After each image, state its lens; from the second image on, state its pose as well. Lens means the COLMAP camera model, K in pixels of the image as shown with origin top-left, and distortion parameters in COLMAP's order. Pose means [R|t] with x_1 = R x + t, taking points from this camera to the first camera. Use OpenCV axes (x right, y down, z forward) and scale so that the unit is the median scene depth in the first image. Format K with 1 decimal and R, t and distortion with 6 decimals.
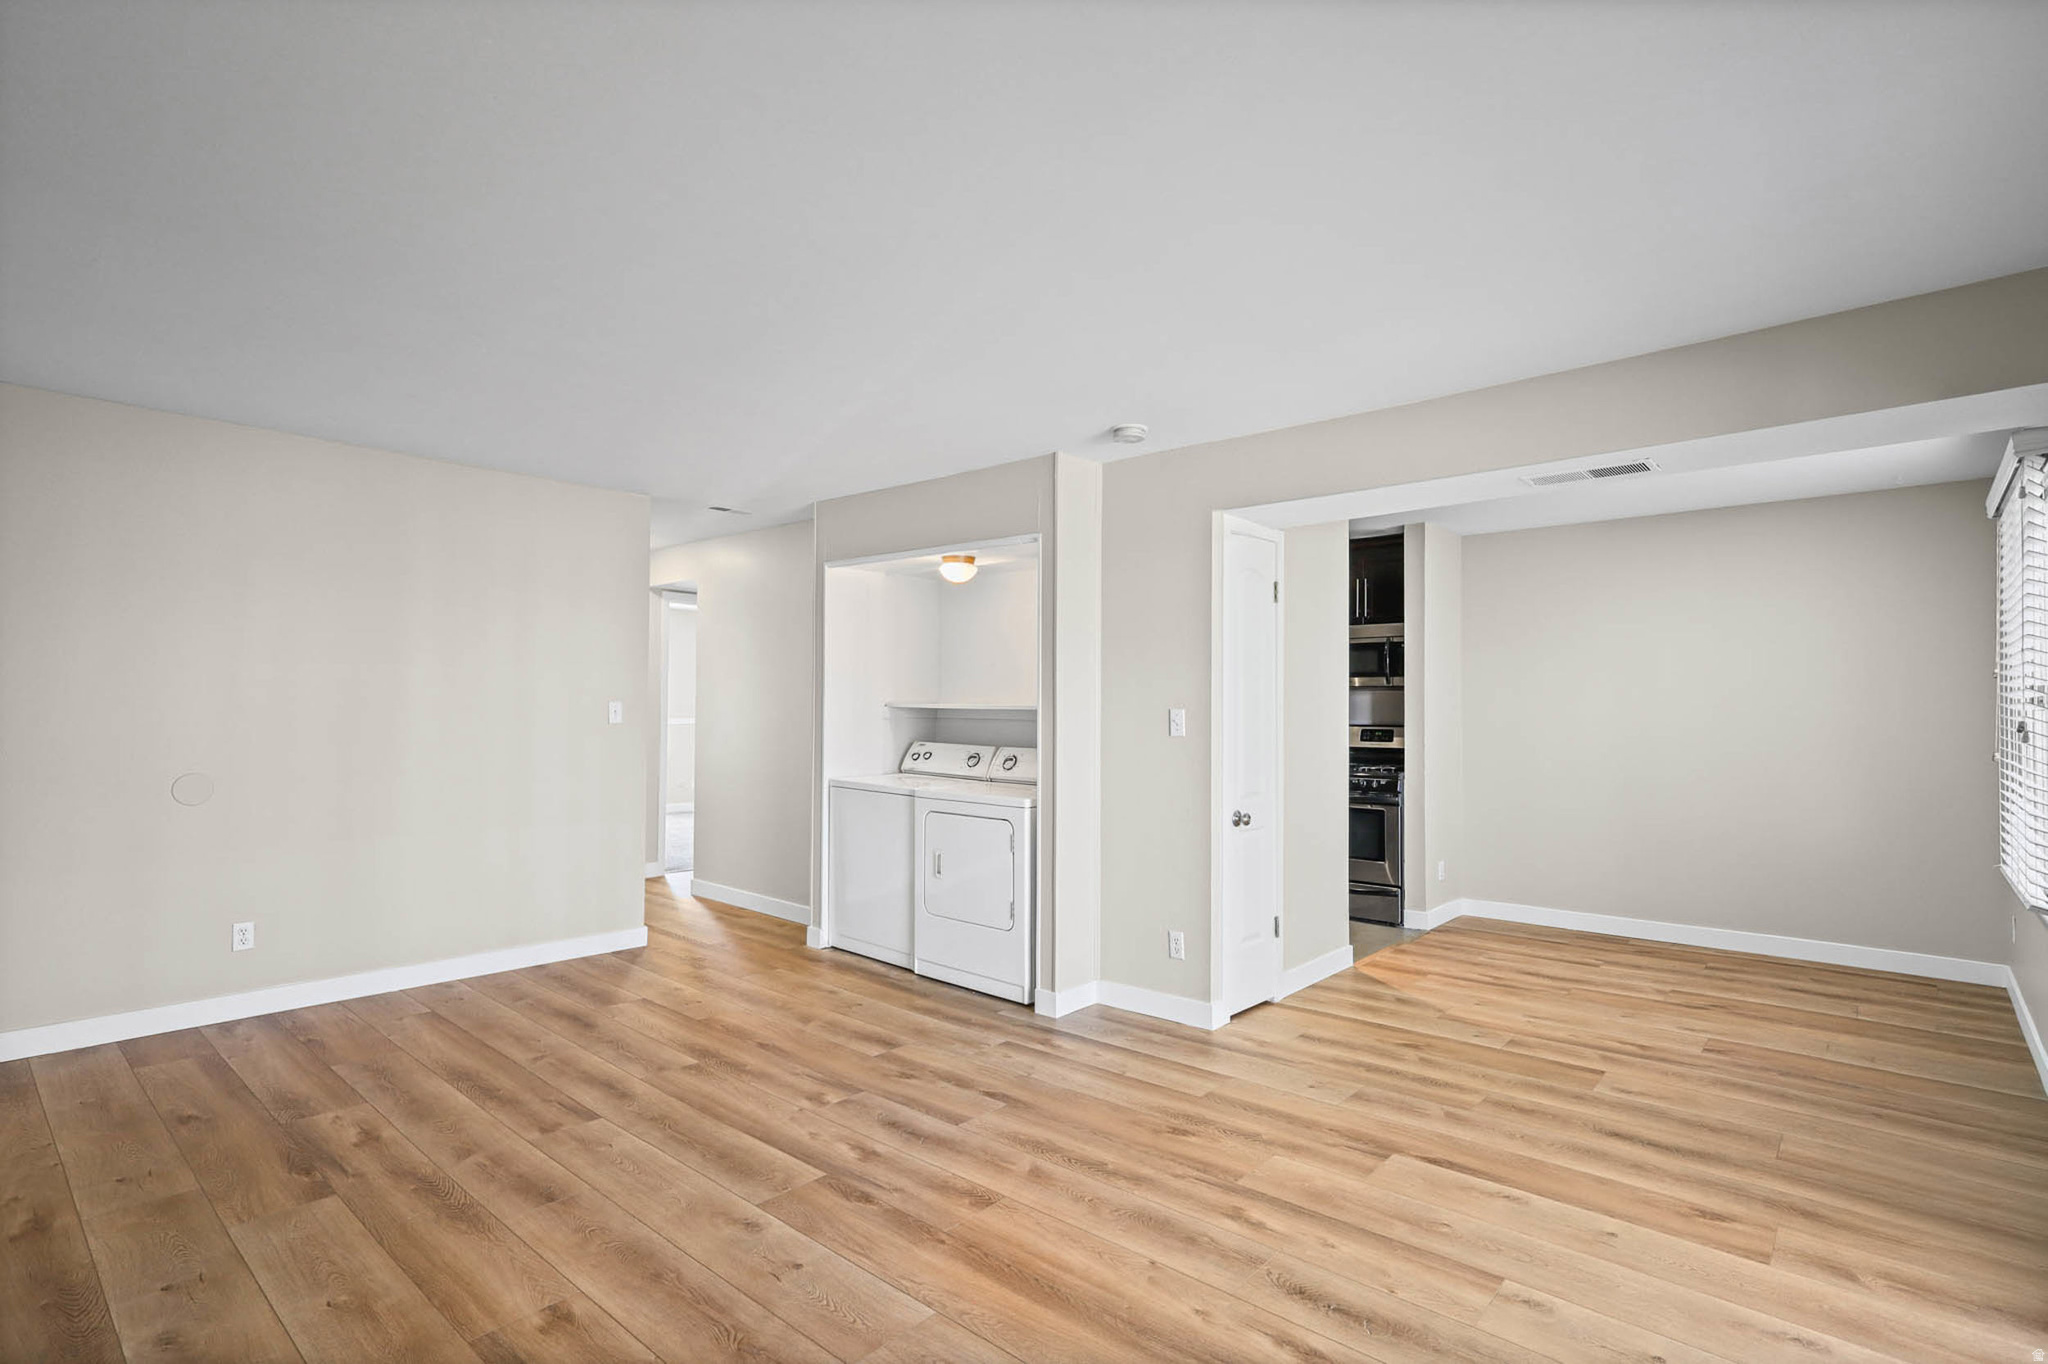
lens RADIAL K [[999.7, 0, 1052.5], [0, 999.7, 707.4], [0, 0, 1]] dist [-0.010818, -0.000077]
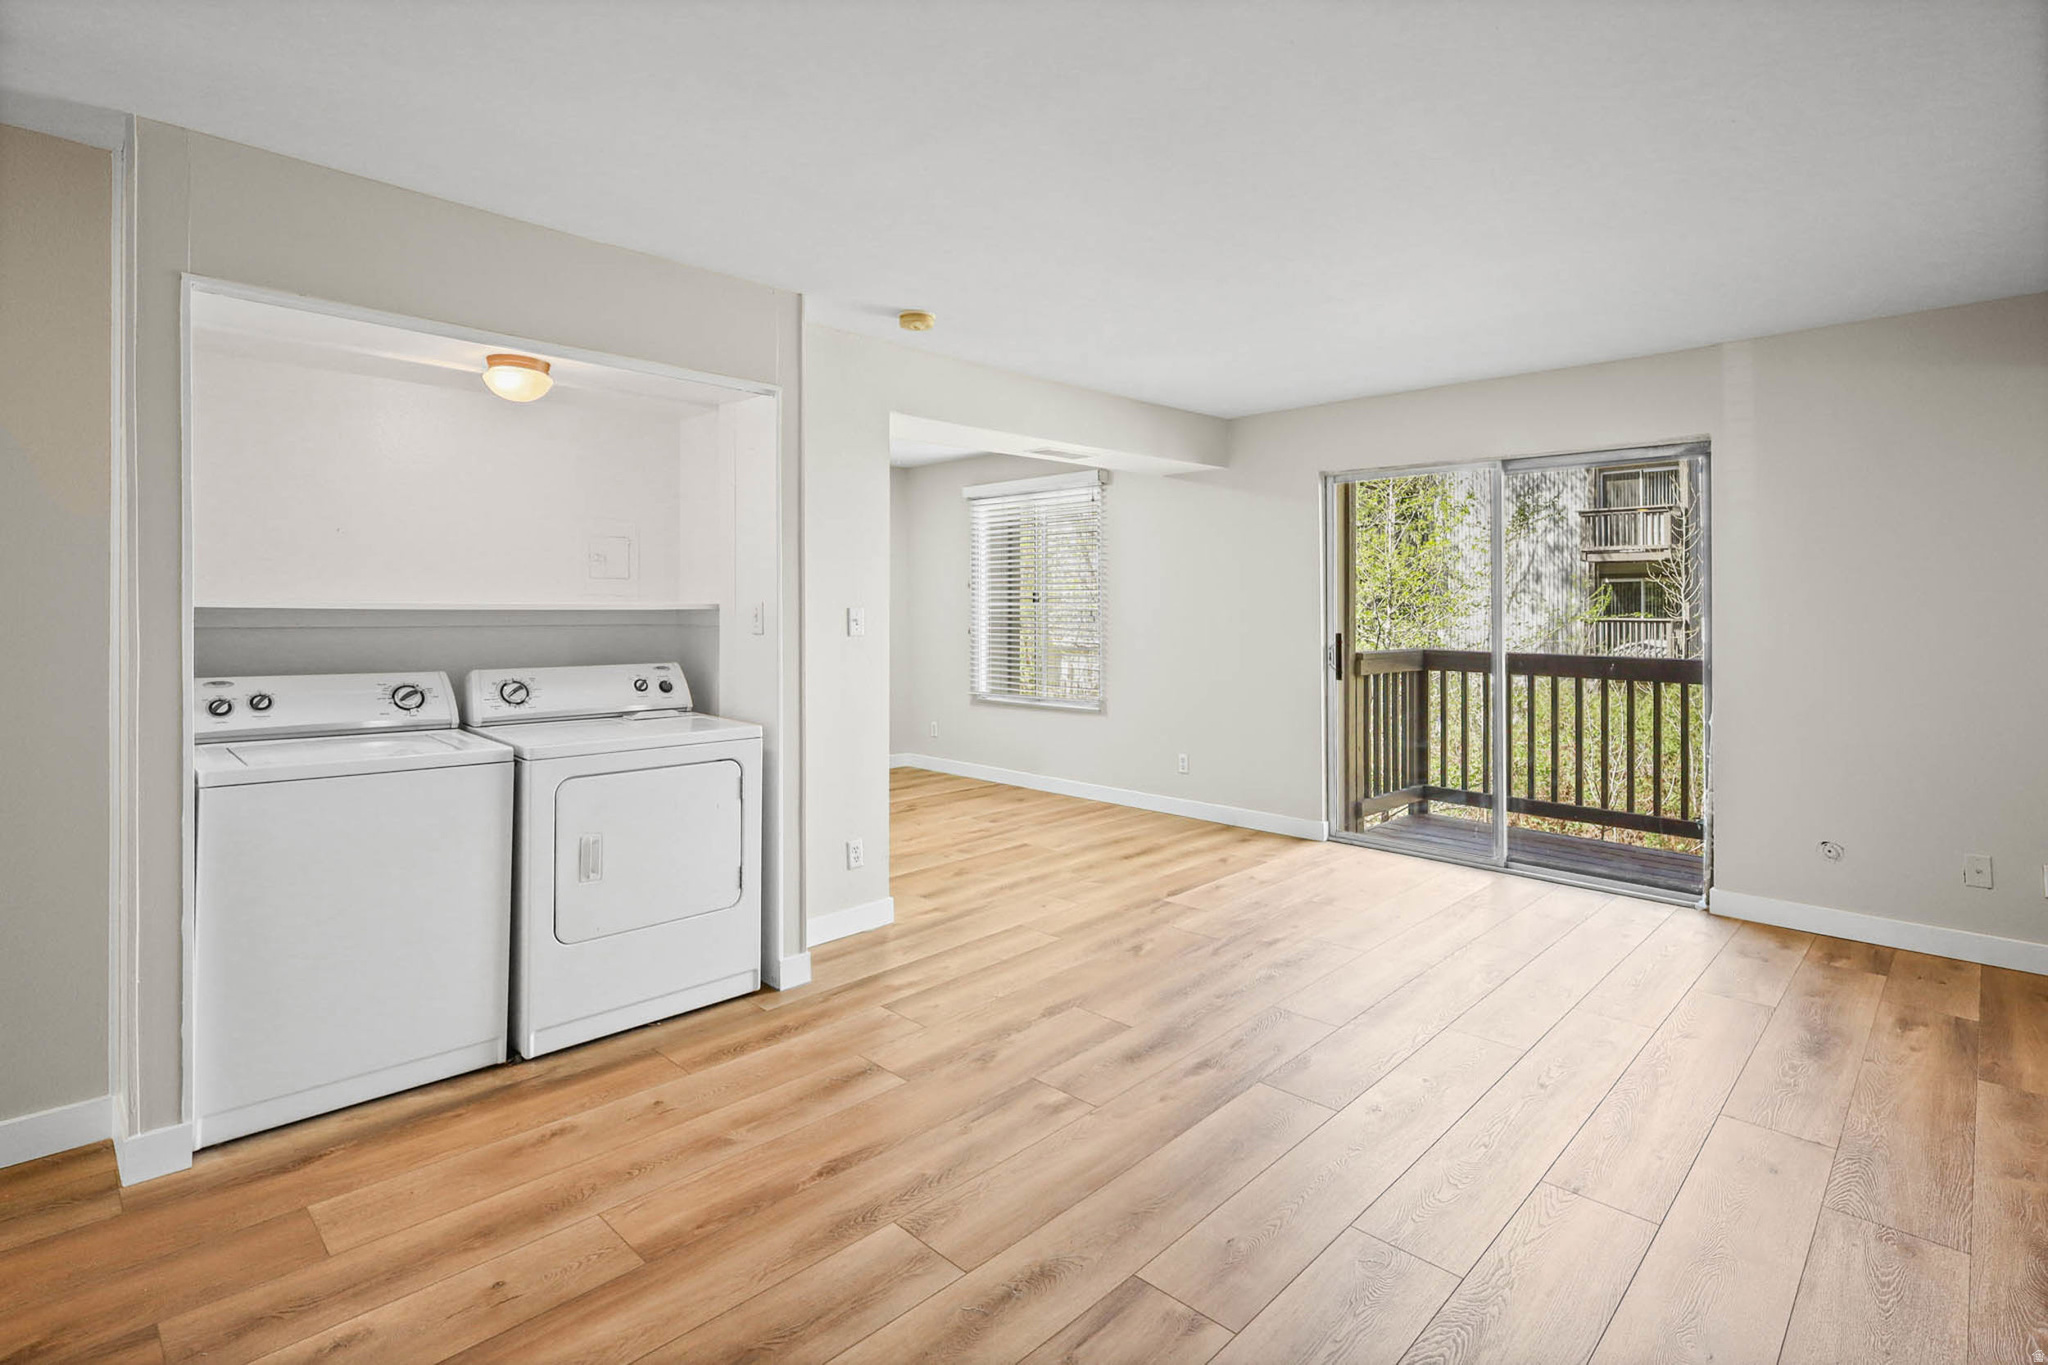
lens RADIAL K [[968.7, 0, 1028.5], [0, 968.7, 607.9], [0, 0, 1]] dist [-0.015424, -0.000092]
pose [[0.068331, -0.007988, 0.997631, -0.958496], [0.001604, 0.999968, 0.007896, -0.005696], [-0.997661, 0.001061, 0.068341, 0.937659]]
